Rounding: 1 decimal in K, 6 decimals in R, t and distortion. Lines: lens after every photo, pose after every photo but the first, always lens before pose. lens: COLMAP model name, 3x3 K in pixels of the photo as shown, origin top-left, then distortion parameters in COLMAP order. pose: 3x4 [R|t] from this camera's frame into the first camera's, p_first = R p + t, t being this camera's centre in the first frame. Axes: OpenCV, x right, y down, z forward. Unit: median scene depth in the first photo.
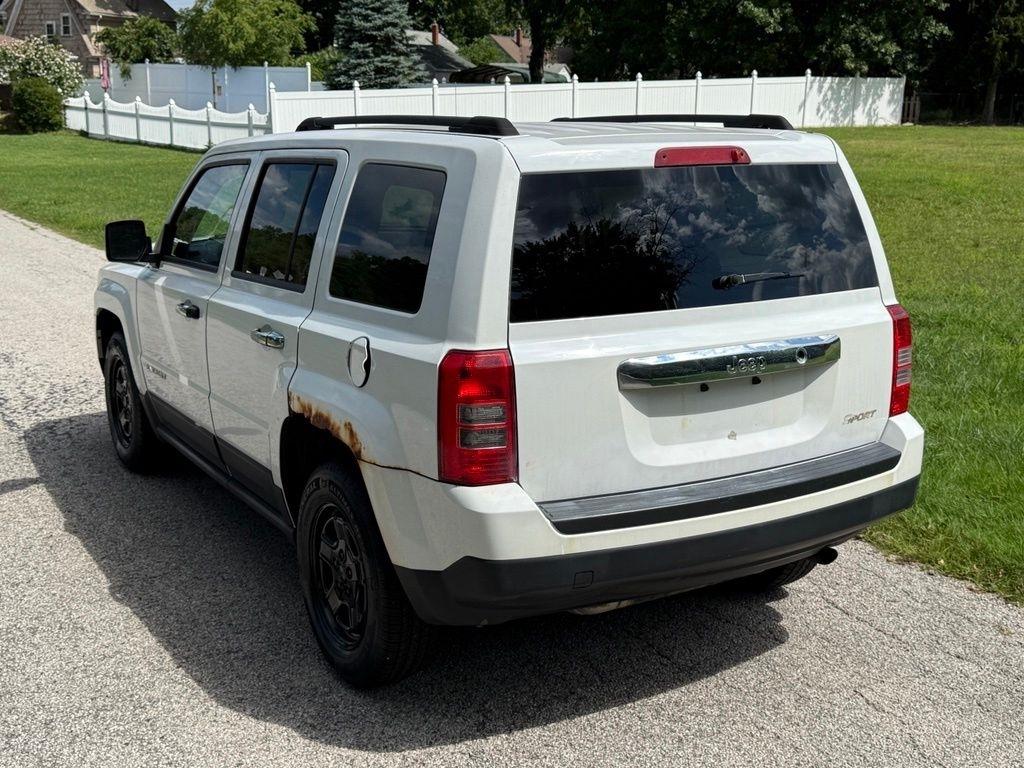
lens RADIAL K [[1209.5, 0, 520.3], [0, 1209.5, 383.5], [0, 0, 1]] dist [0.188200, -0.444603]
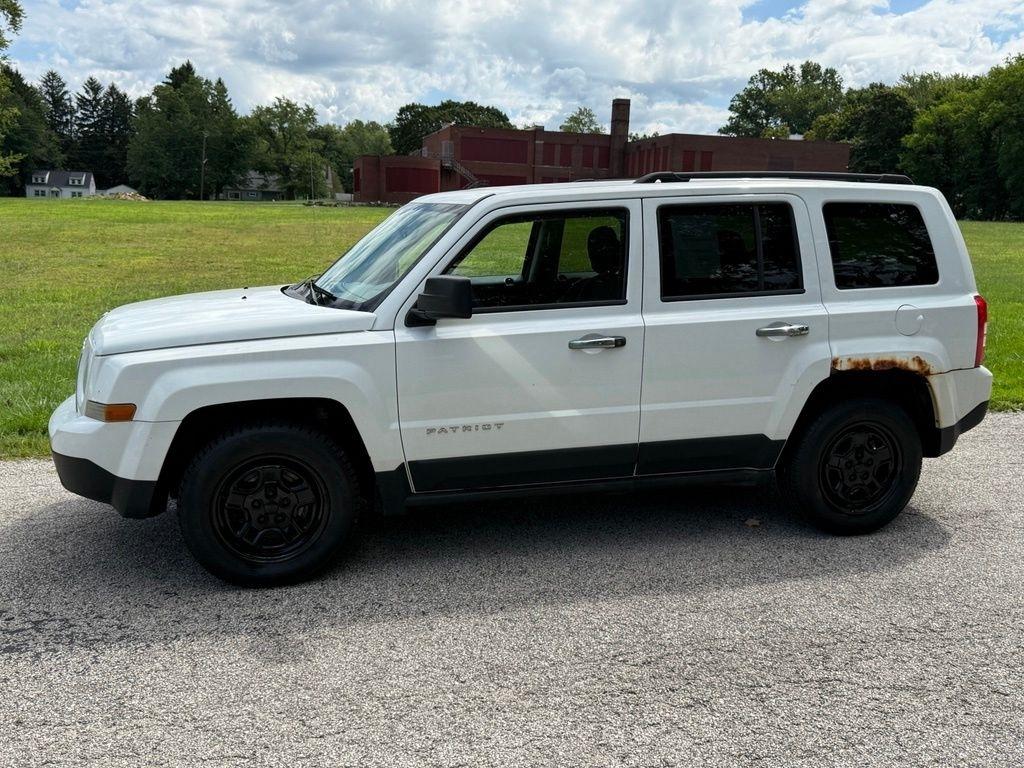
lens RADIAL K [[912.9, 0, 509.2], [0, 912.9, 383.6], [0, 0, 1]] dist [0.109365, -0.198753]
pose [[0.276592, -0.176401, 0.944659, -0.112602], [0.196216, 0.972666, 0.124180, -0.014885], [-0.940742, 0.151010, 0.303644, 0.086772]]
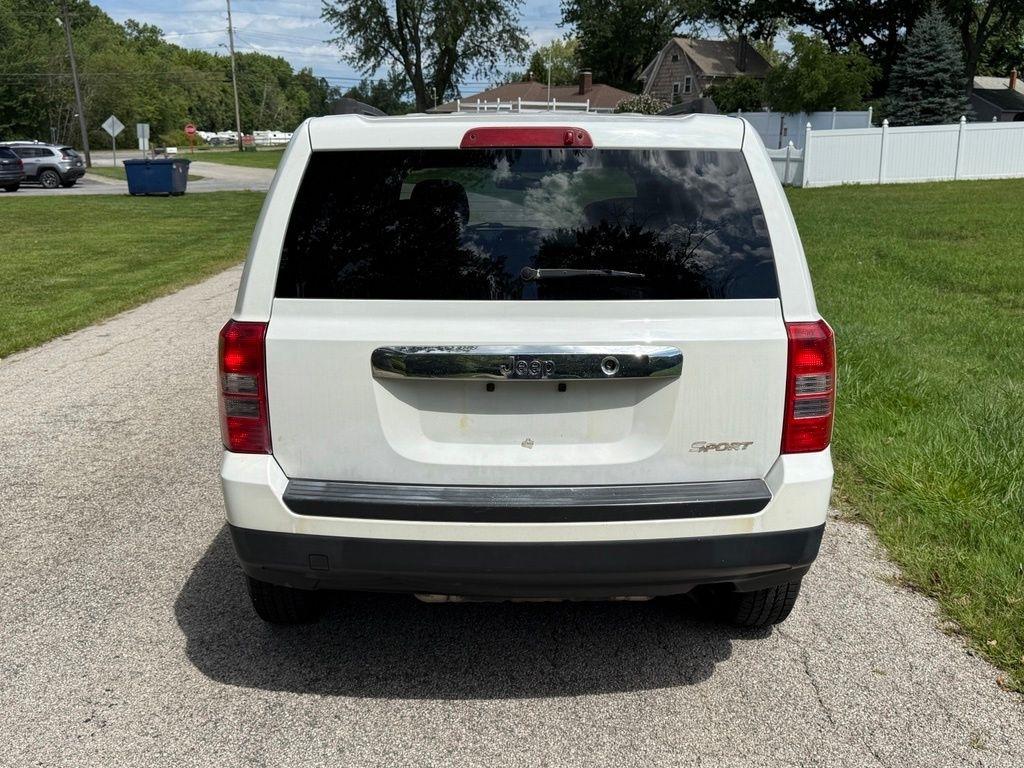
lens RADIAL K [[971.5, 0, 514.3], [0, 971.5, 387.7], [0, 0, 1]] dist [0.130631, -0.265140]
pose [[0.862292, 0.118815, -0.492276, 0.039358], [-0.110567, 0.992806, 0.045947, -0.002384], [0.494194, 0.014810, 0.869225, 0.026706]]
